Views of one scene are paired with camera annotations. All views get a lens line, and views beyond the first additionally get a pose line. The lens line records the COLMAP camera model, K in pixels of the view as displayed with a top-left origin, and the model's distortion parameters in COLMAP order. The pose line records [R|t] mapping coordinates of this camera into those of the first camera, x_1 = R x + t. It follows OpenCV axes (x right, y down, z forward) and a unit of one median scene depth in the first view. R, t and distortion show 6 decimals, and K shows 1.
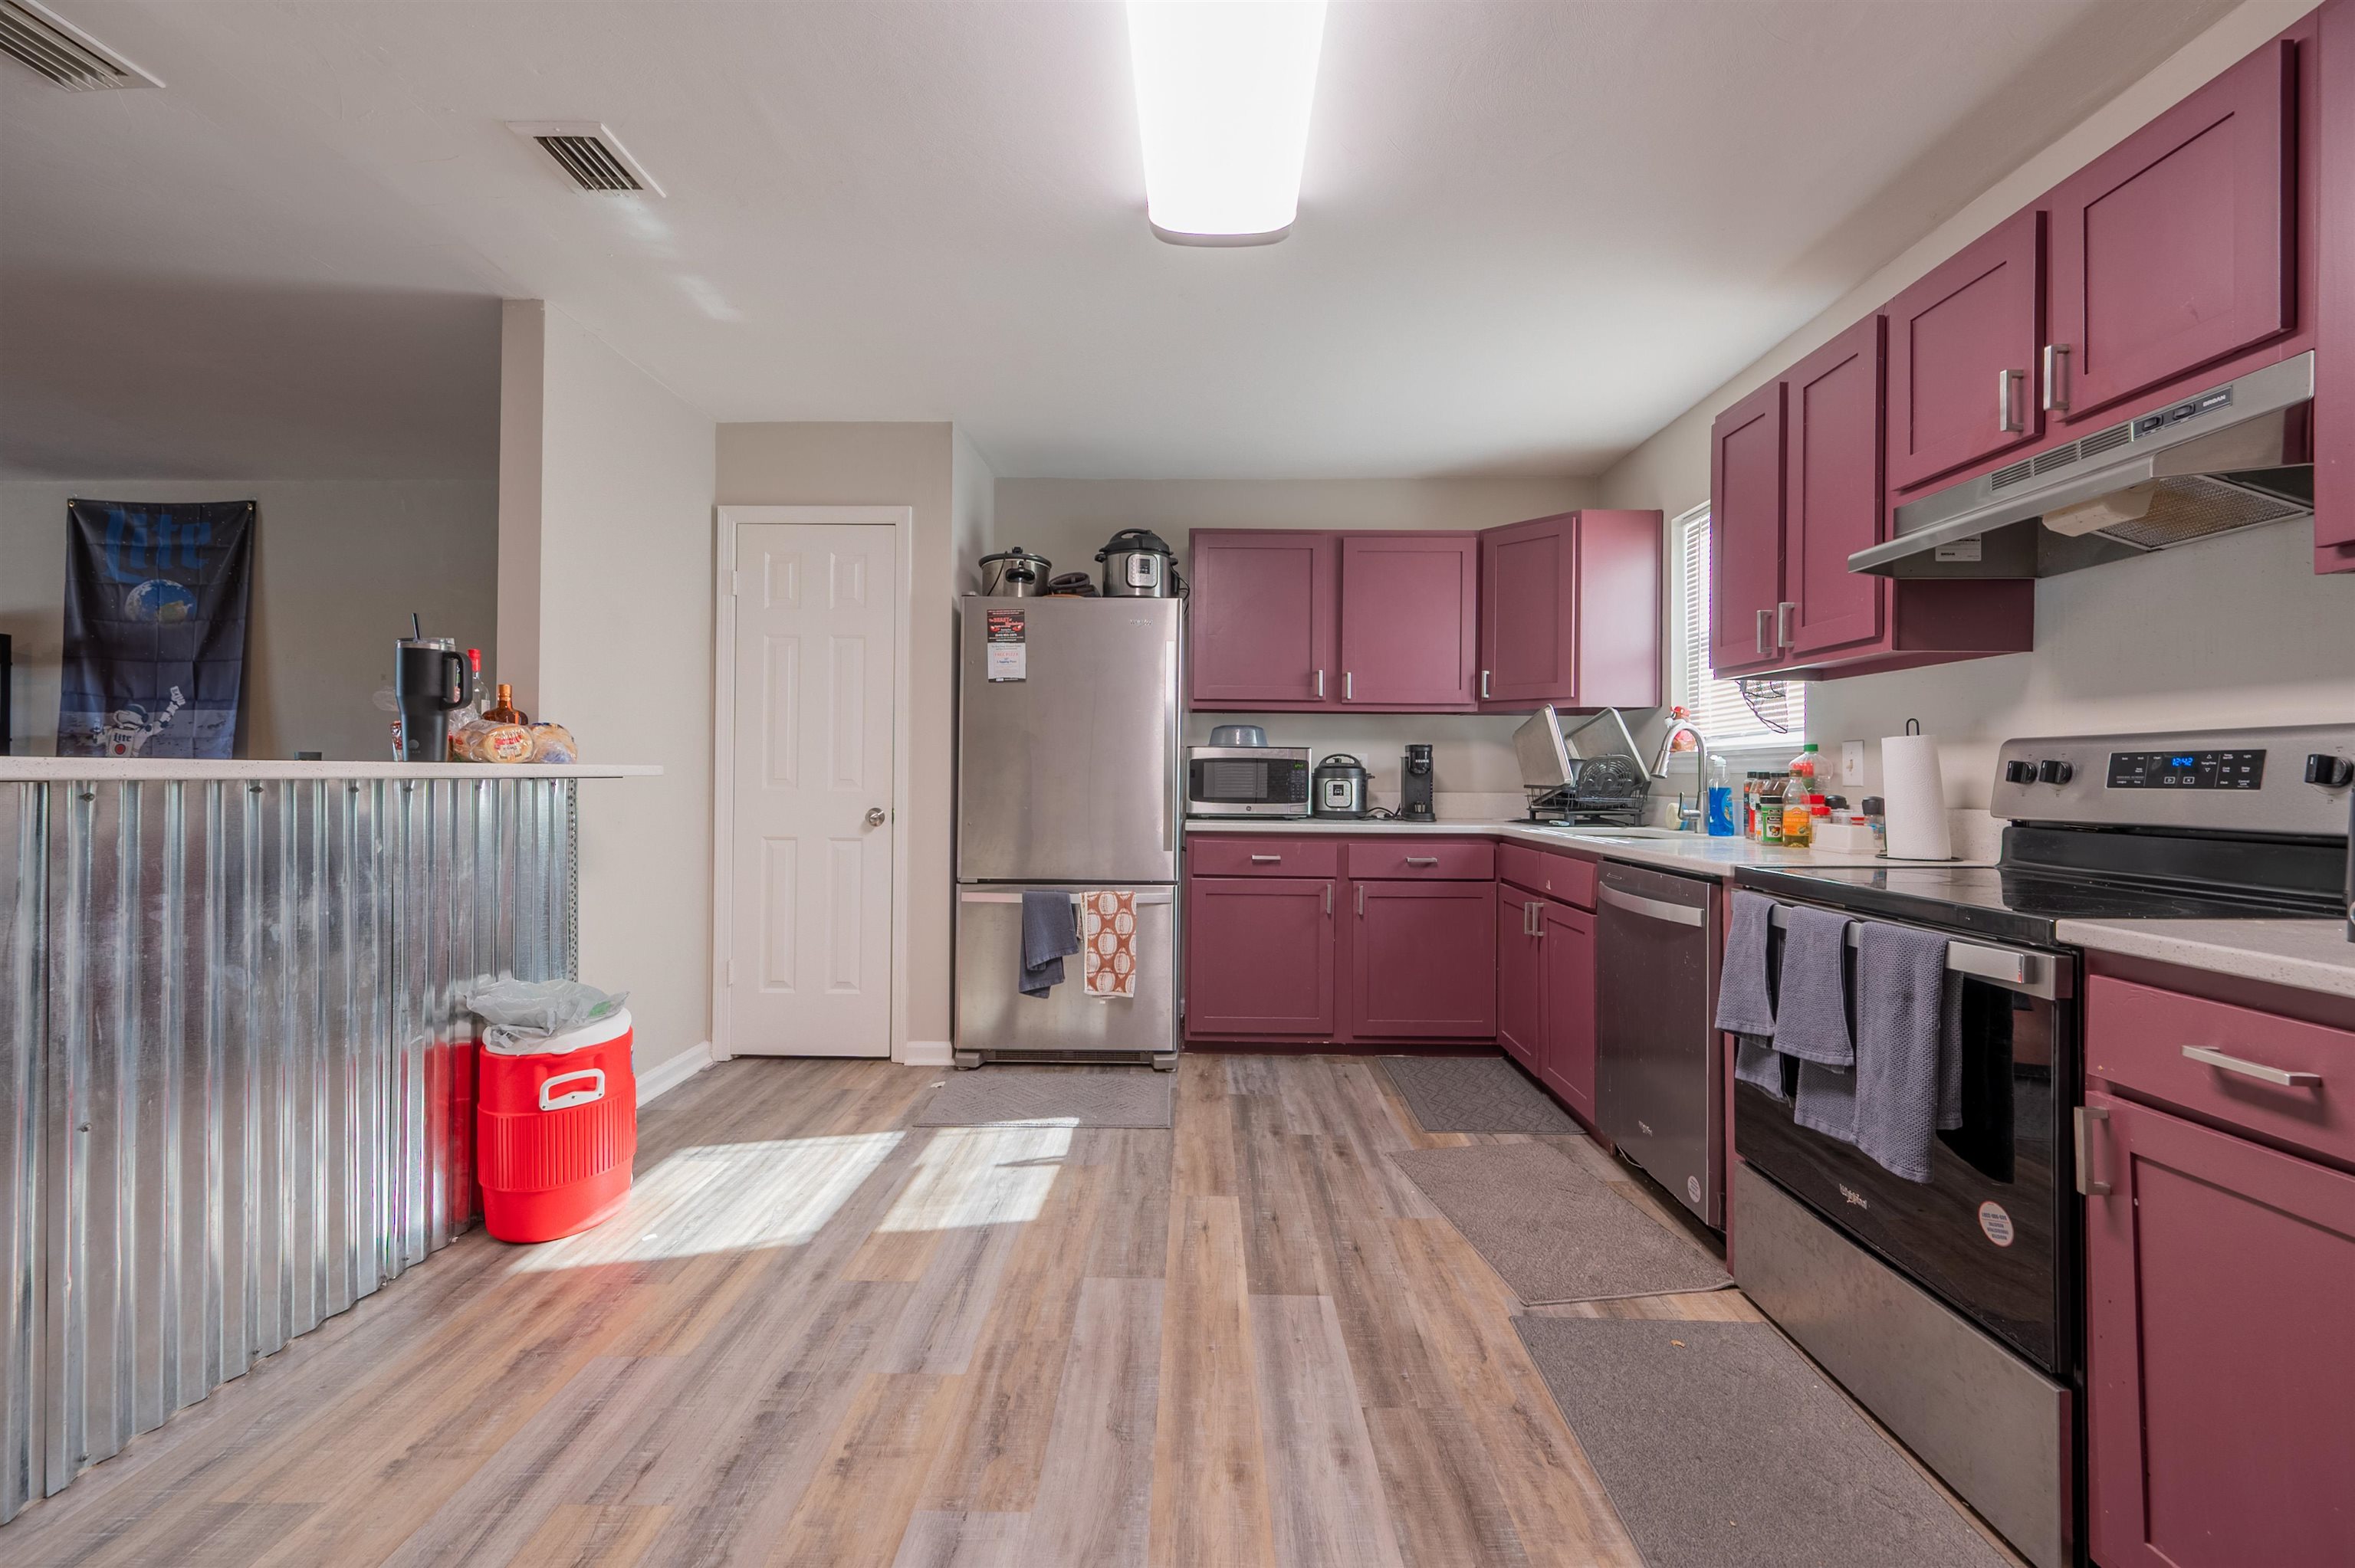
lens RADIAL K [[937.2, 0, 1172.5], [0, 937.2, 774.0], [0, 0, 1]] dist [0.000370, -0.000054]
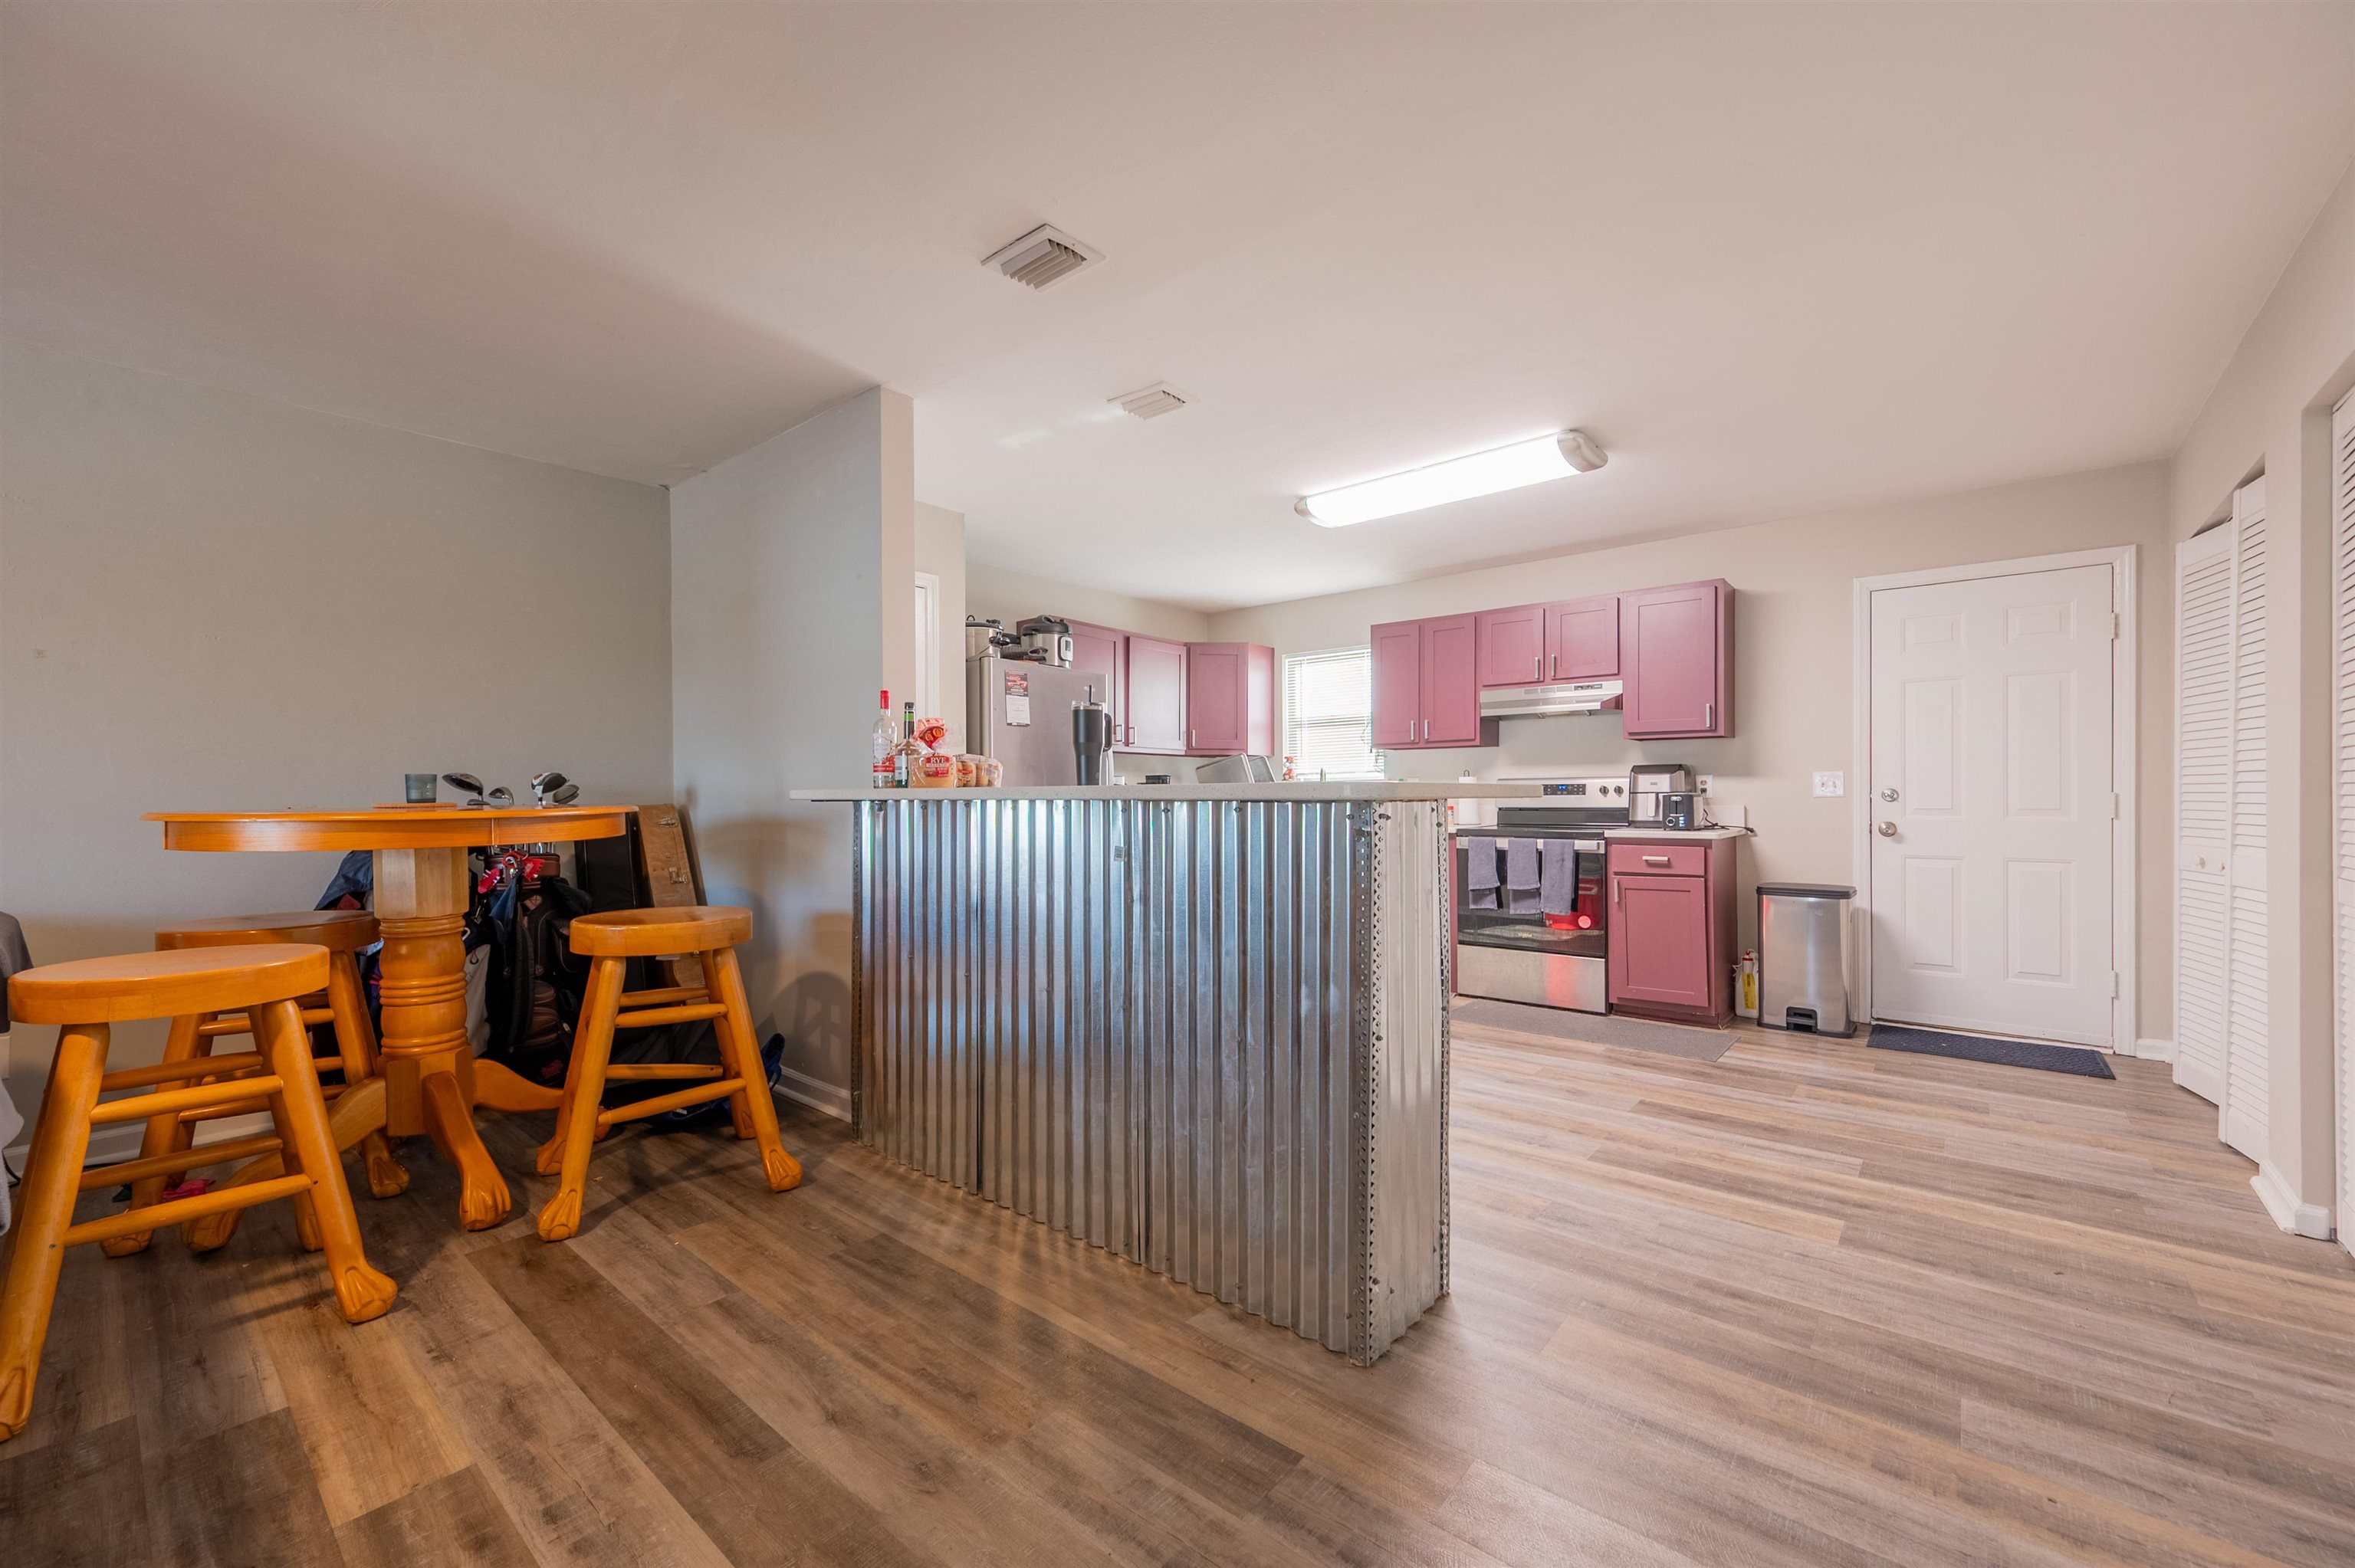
lens RADIAL K [[941.5, 0, 1174.3], [0, 941.5, 800.3], [0, 0, 1]] dist [0.001366, -0.000012]
pose [[0.633750, -0.010602, 0.773465, -1.096179], [0.008960, 0.999940, 0.006365, -0.000592], [-0.773486, 0.002897, 0.633807, -0.010451]]
